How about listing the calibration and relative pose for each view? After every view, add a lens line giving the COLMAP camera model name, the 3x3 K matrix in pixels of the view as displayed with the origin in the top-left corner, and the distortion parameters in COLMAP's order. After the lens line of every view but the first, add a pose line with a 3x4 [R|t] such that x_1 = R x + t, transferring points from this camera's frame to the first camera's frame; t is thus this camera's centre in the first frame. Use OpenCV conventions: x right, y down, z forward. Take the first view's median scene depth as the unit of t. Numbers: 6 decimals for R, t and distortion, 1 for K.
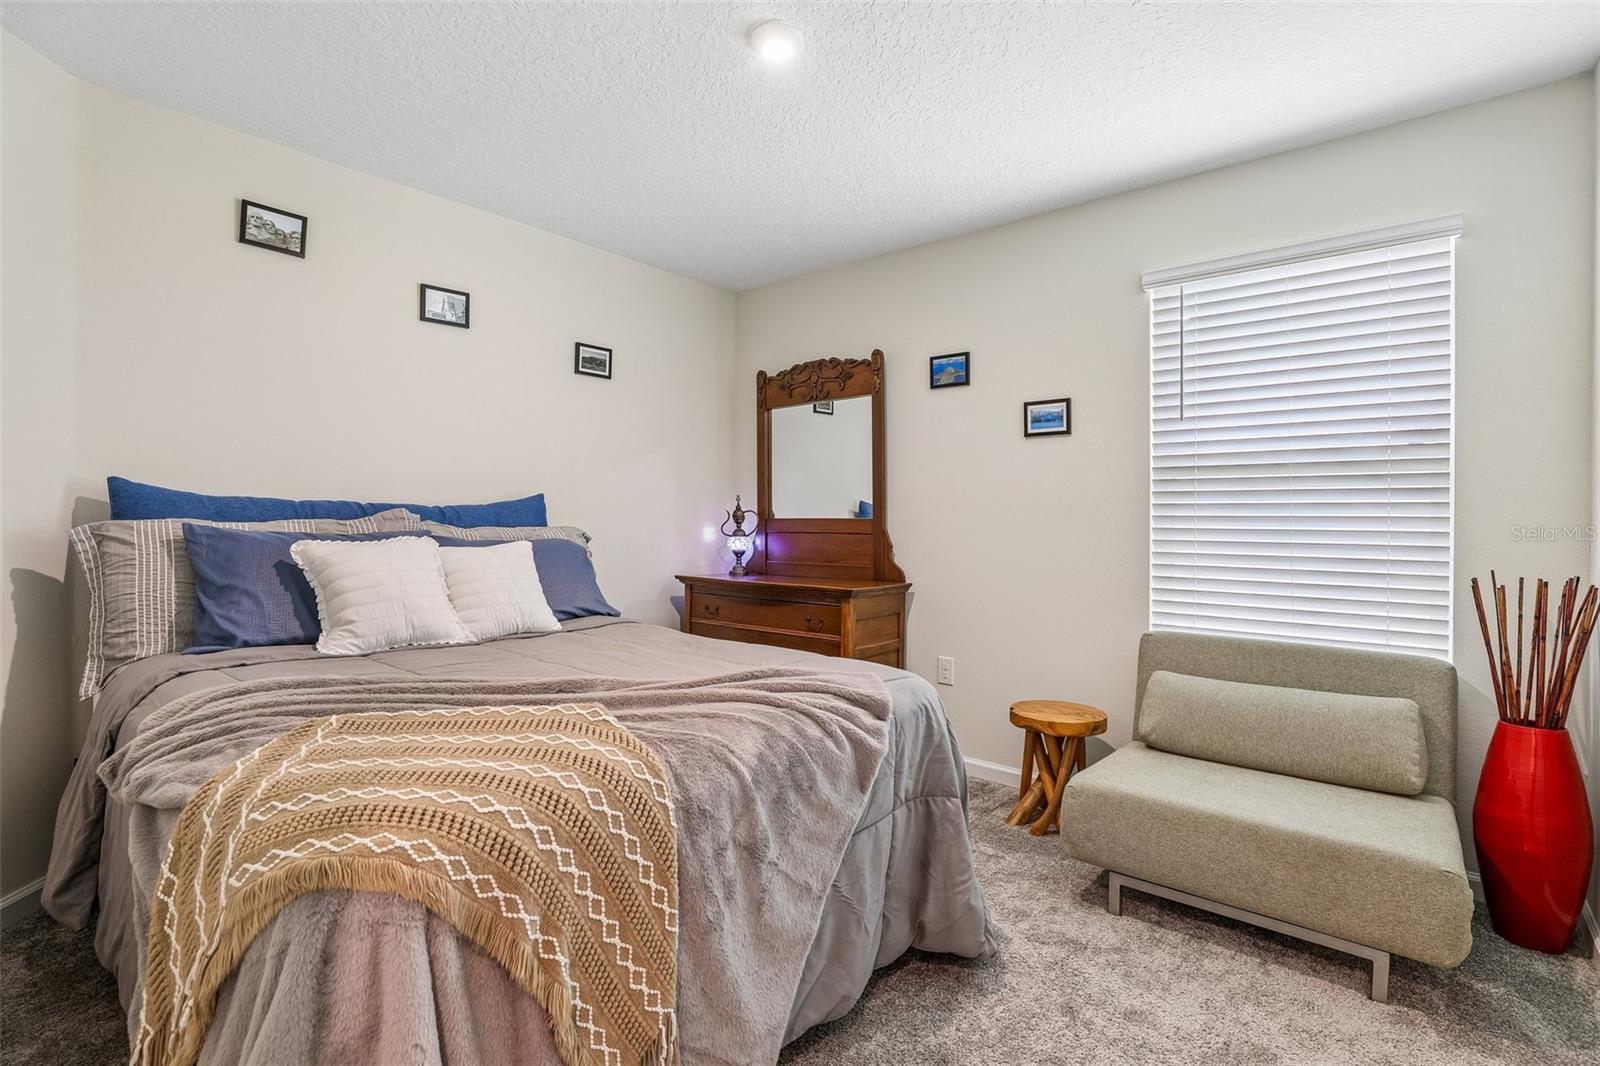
lens RADIAL K [[738.3, 0, 801.0], [0, 738.3, 532.3], [0, 0, 1]] dist [-0.025521, 0.014032]
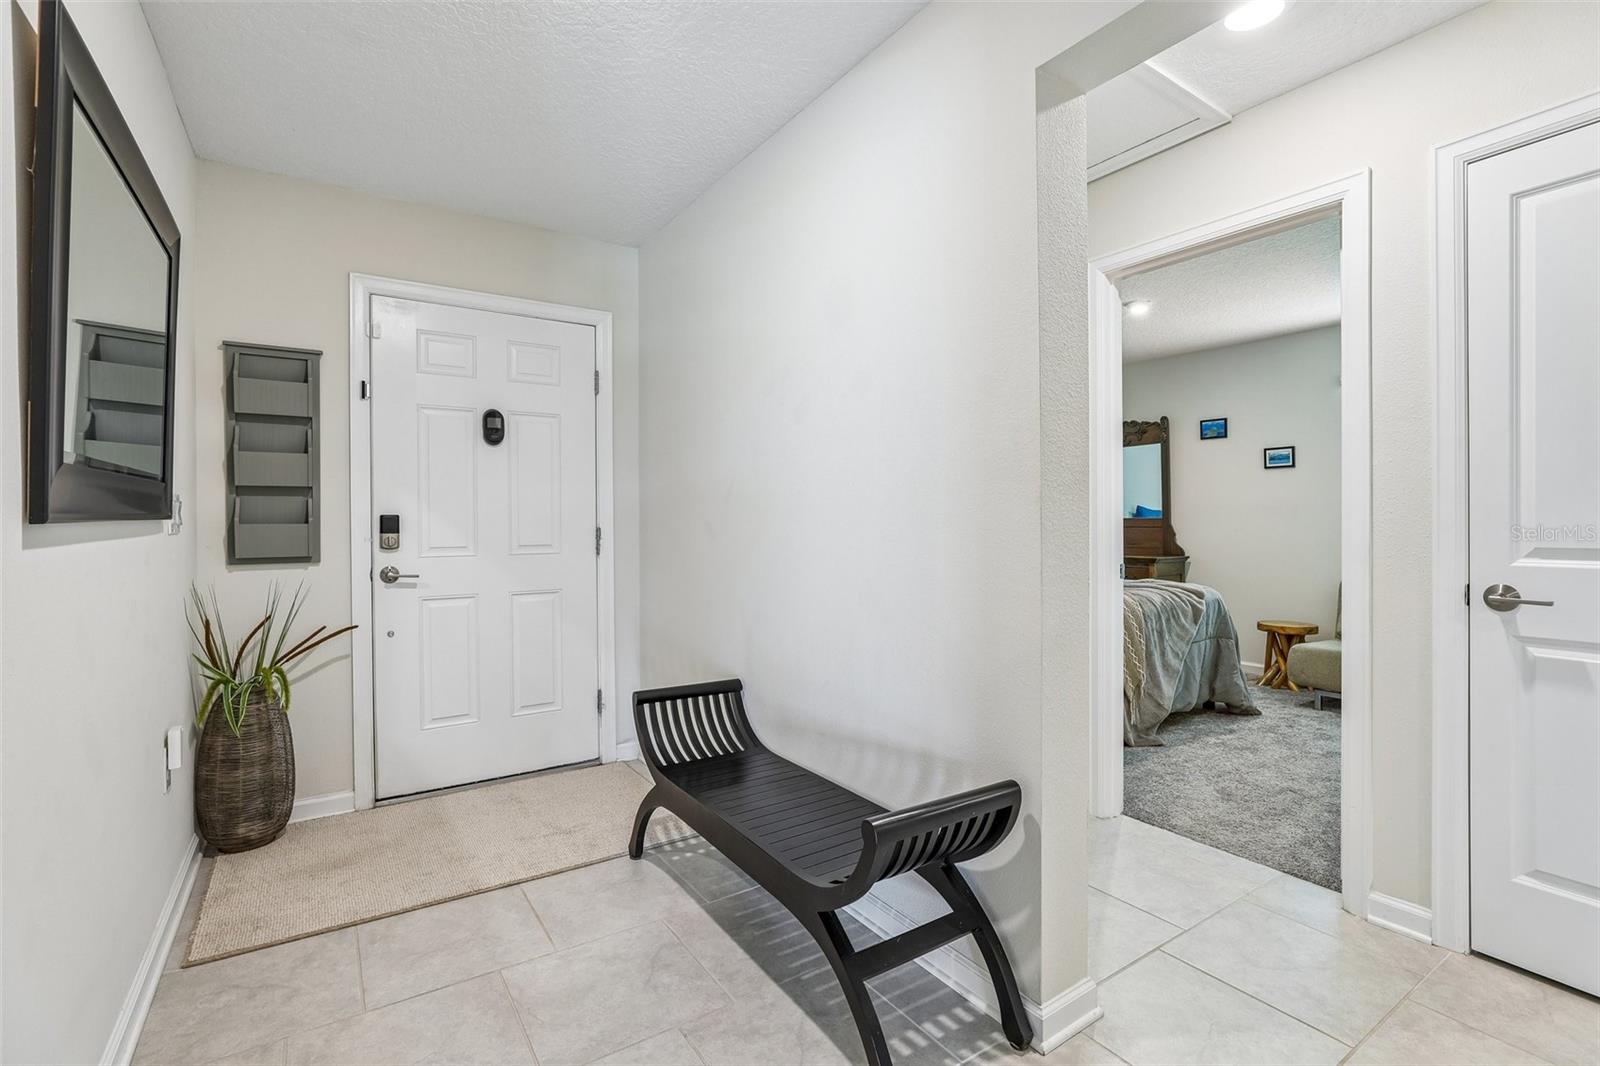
lens RADIAL K [[738.3, 0, 797.9], [0, 738.3, 530.9], [0, 0, 1]] dist [-0.025521, 0.014032]
pose [[0.963273, -0.009514, -0.268356, -0.325716], [0.008821, 0.999954, -0.003787, 0.013072], [0.268380, 0.001280, 0.963312, -1.060674]]
